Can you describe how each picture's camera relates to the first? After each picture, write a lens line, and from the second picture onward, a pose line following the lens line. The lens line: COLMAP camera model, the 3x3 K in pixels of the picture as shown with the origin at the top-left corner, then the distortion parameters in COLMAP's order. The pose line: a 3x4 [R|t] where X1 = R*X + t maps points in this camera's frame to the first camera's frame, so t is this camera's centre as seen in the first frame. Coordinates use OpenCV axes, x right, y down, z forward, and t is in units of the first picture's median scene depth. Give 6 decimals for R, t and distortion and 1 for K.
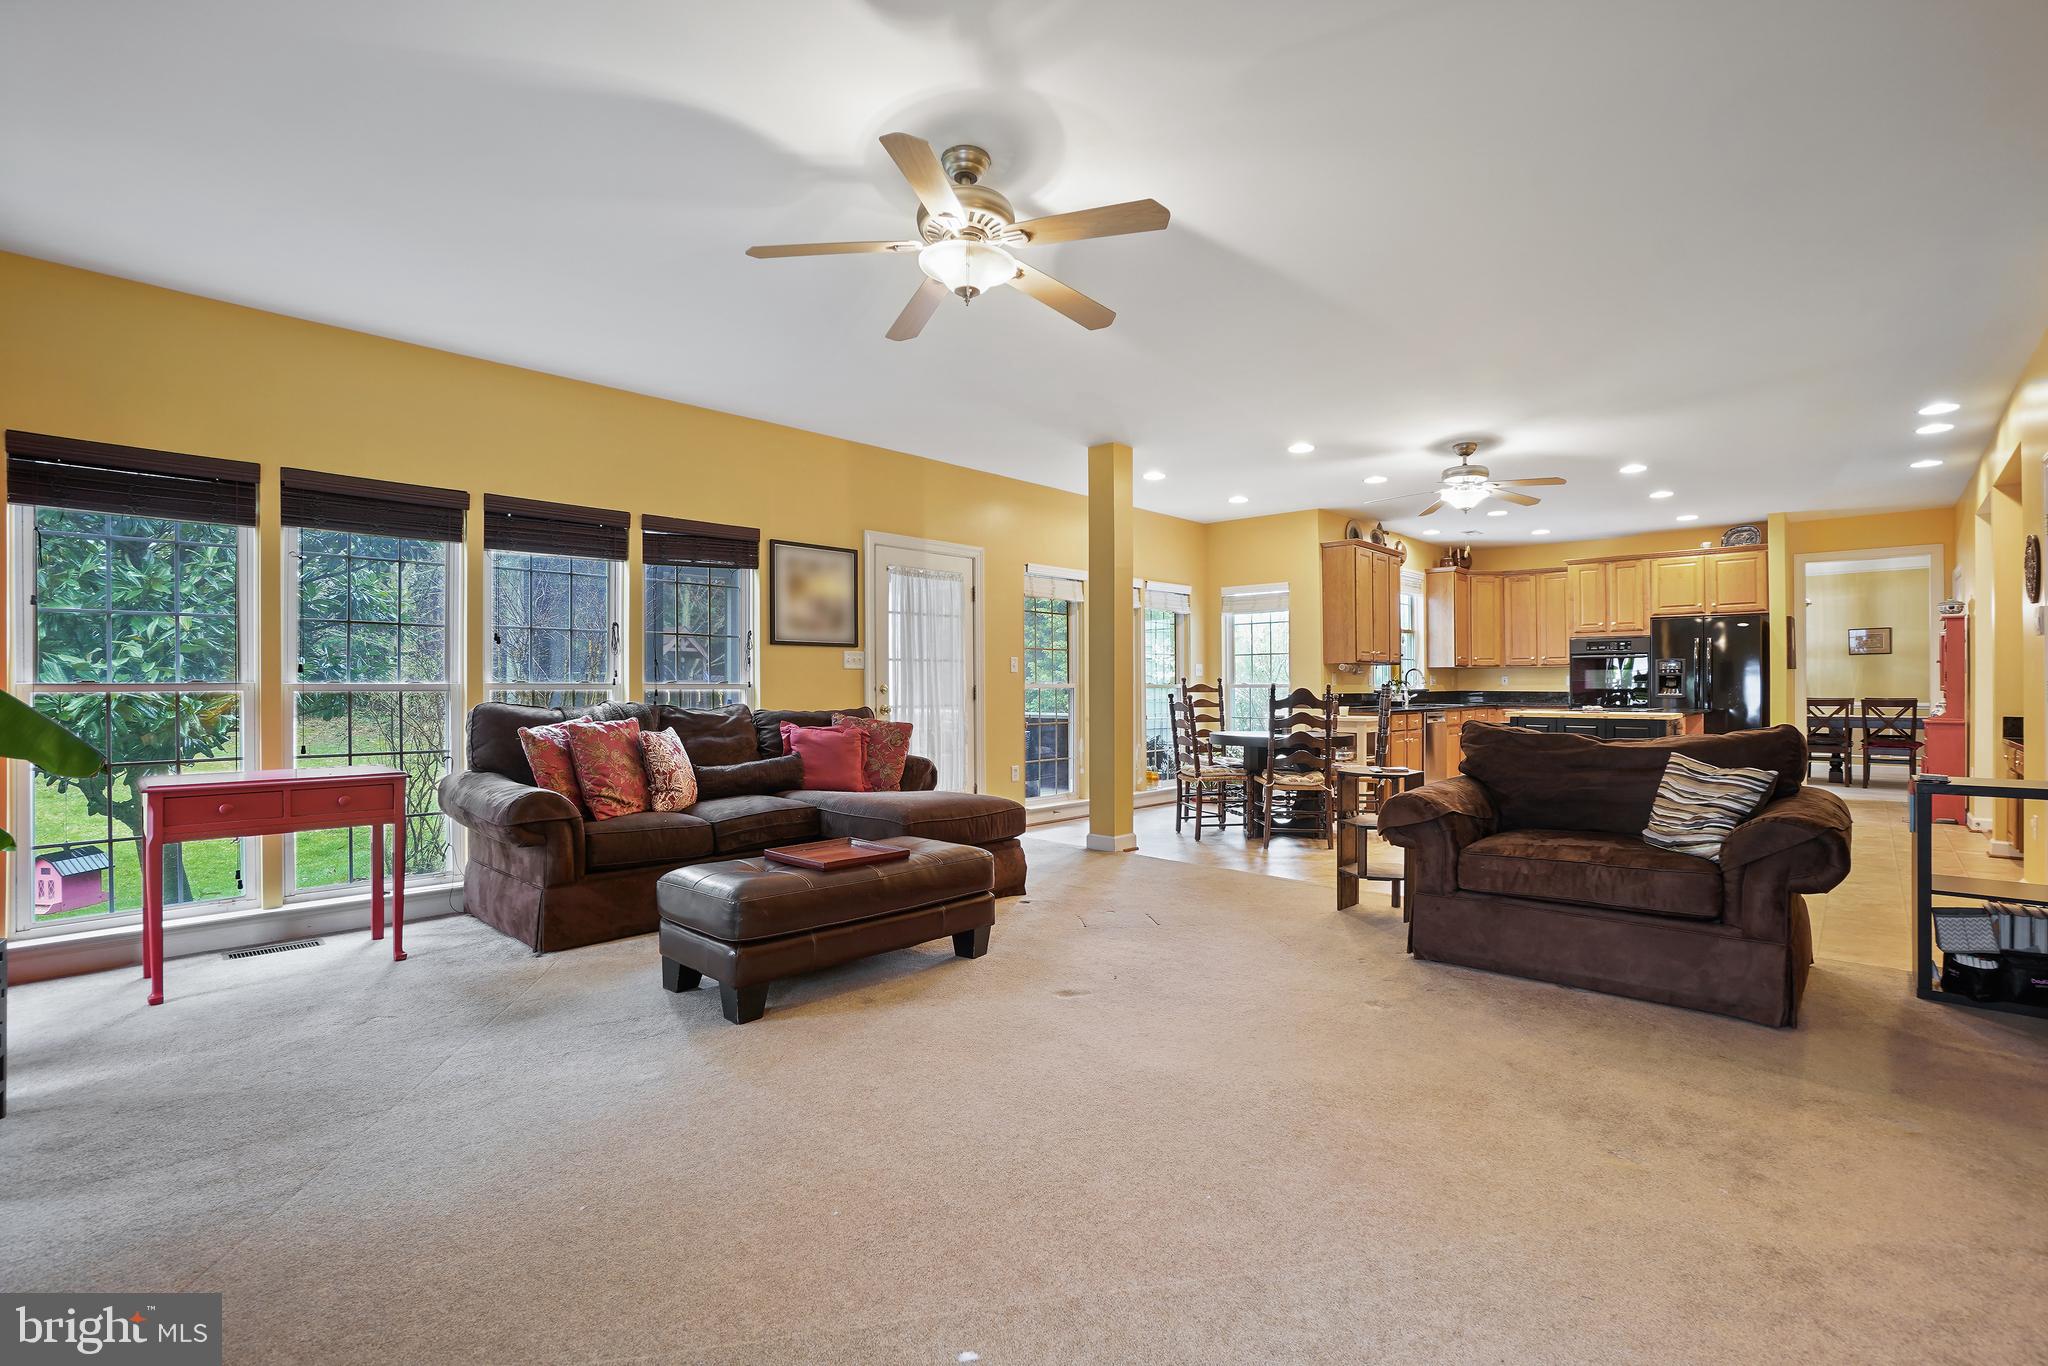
lens RADIAL K [[915.5, 0, 1042.2], [0, 915.5, 684.0], [0, 0, 1]] dist [-0.059368, 0.022631]
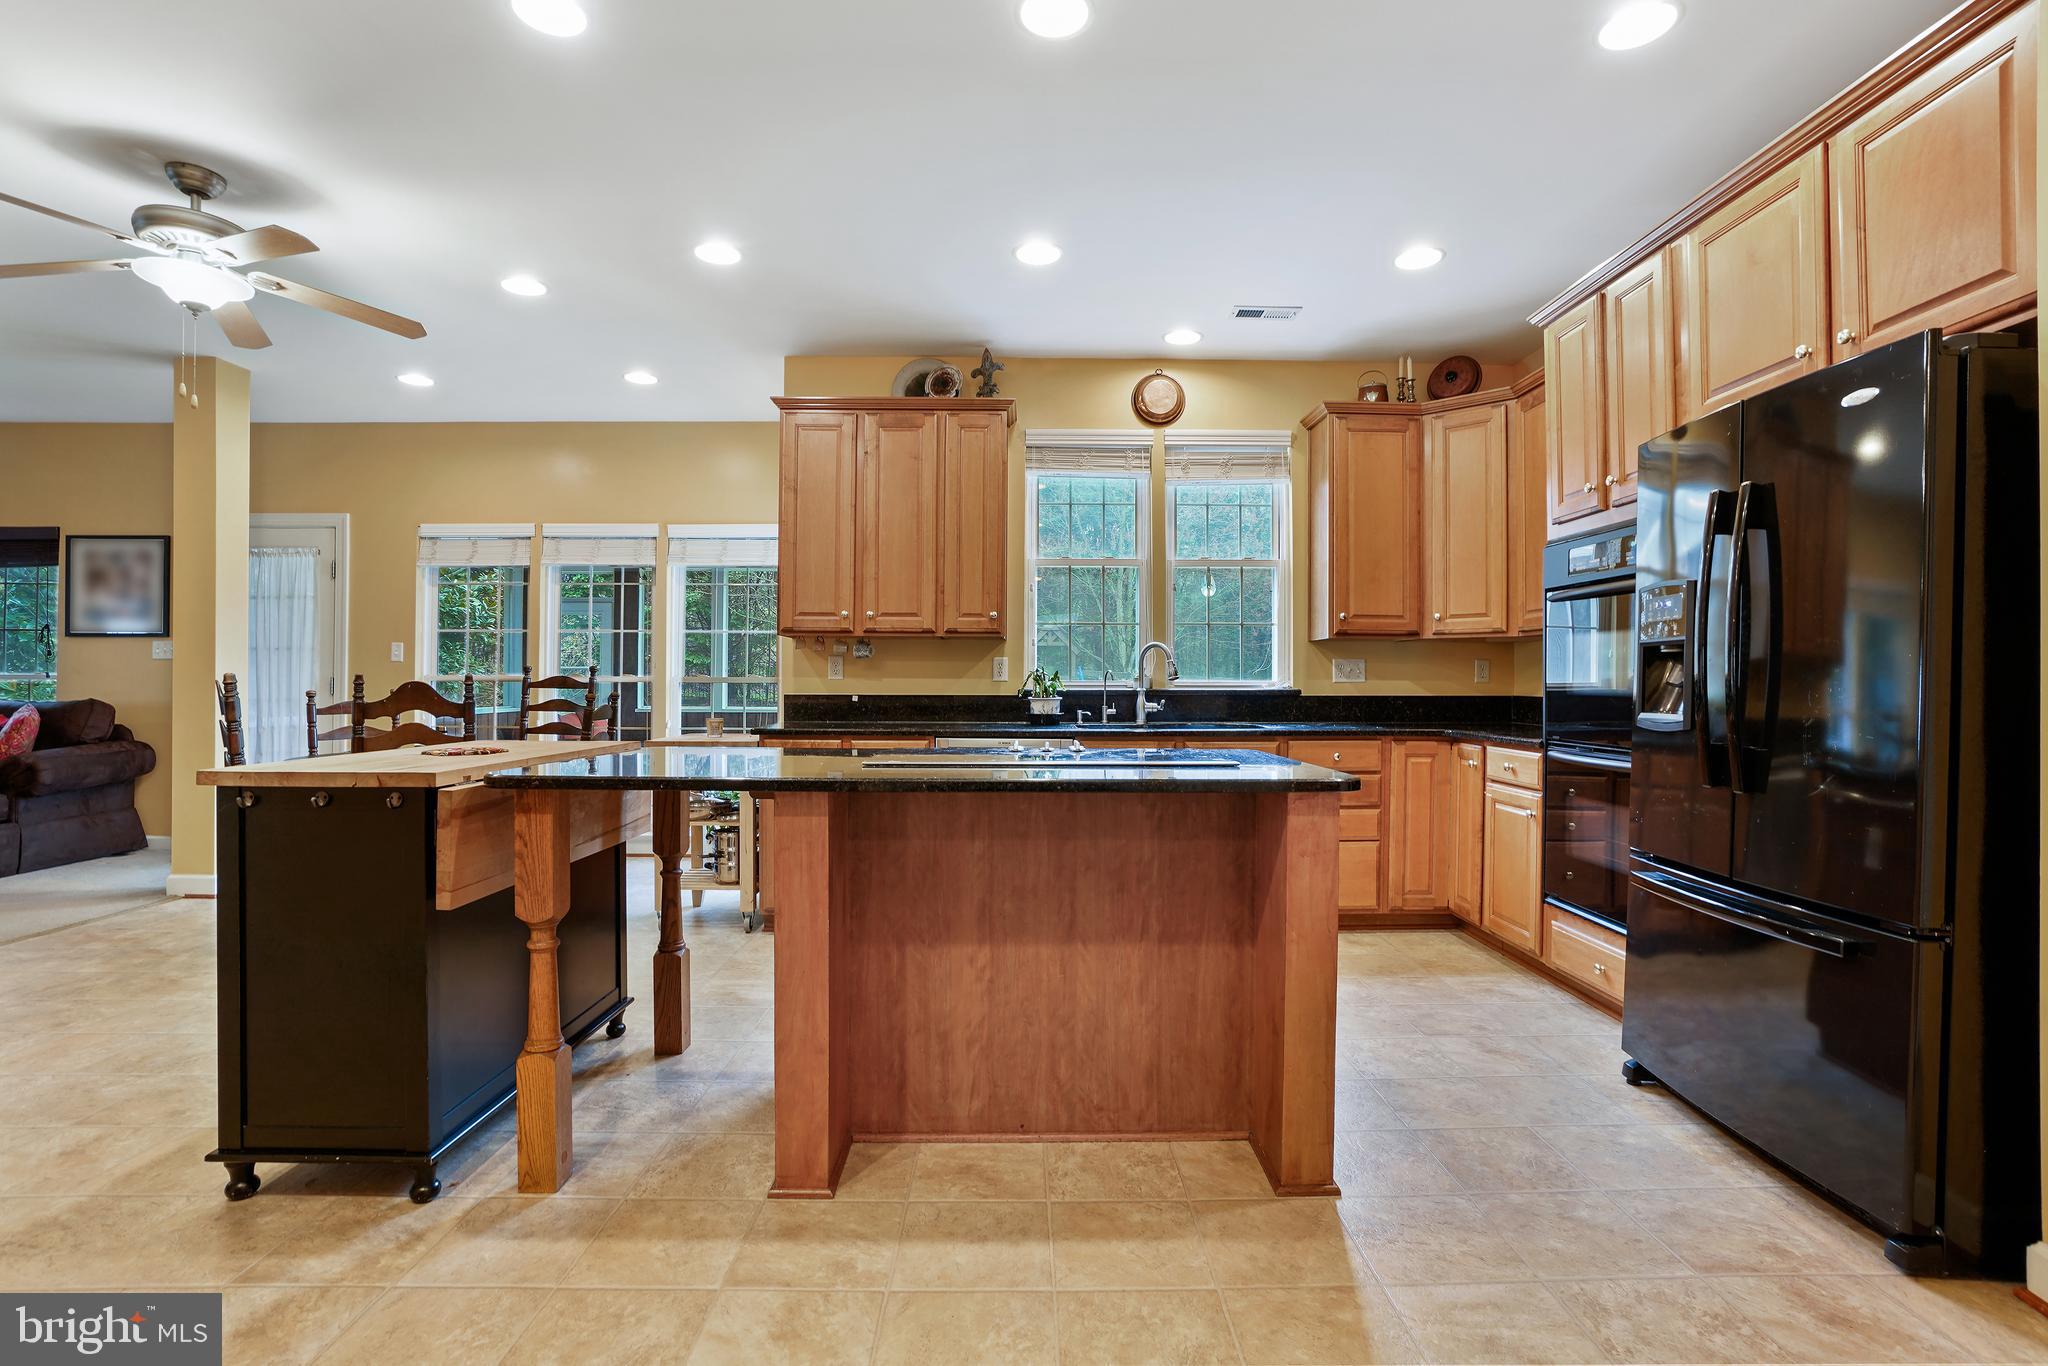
lens RADIAL K [[960.1, 0, 1031.2], [0, 960.1, 676.8], [0, 0, 1]] dist [-0.062100, 0.027758]
pose [[0.690885, -0.000120, -0.722965, 0.799467], [-0.003408, 0.999988, -0.003423, 0.001524], [0.722957, 0.004828, 0.690876, 0.694528]]
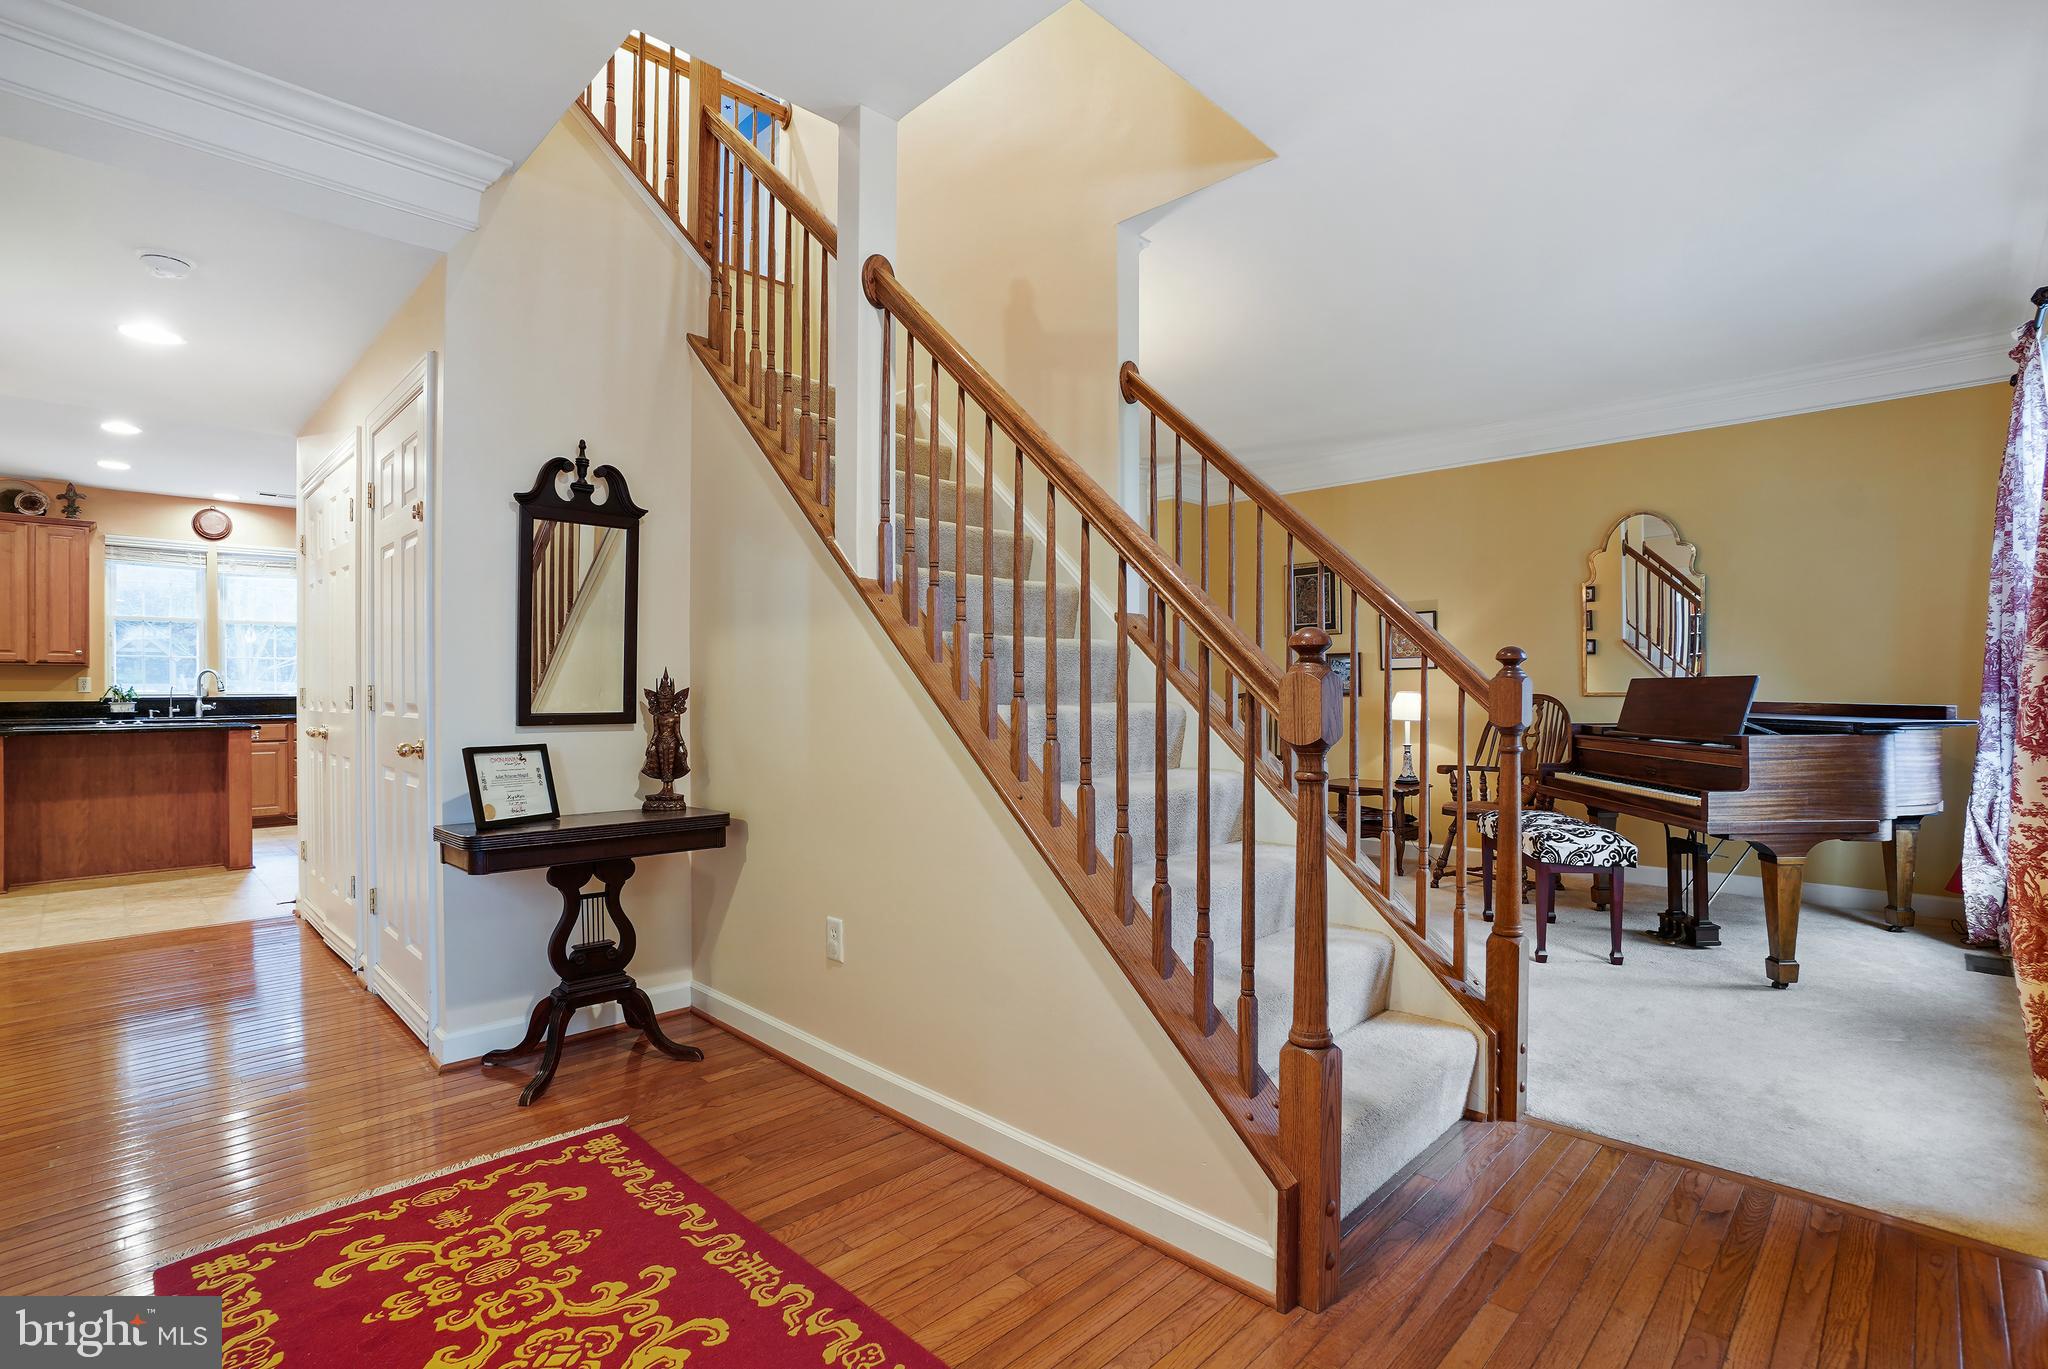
lens RADIAL K [[949.9, 0, 1004.7], [0, 949.9, 700.9], [0, 0, 1]] dist [-0.046769, 0.019542]
pose [[0.999085, 0.002958, -0.042658, 1.264955], [-0.002446, 0.999924, 0.012053, -0.002197], [0.042690, -0.011938, 0.999017, 0.254553]]
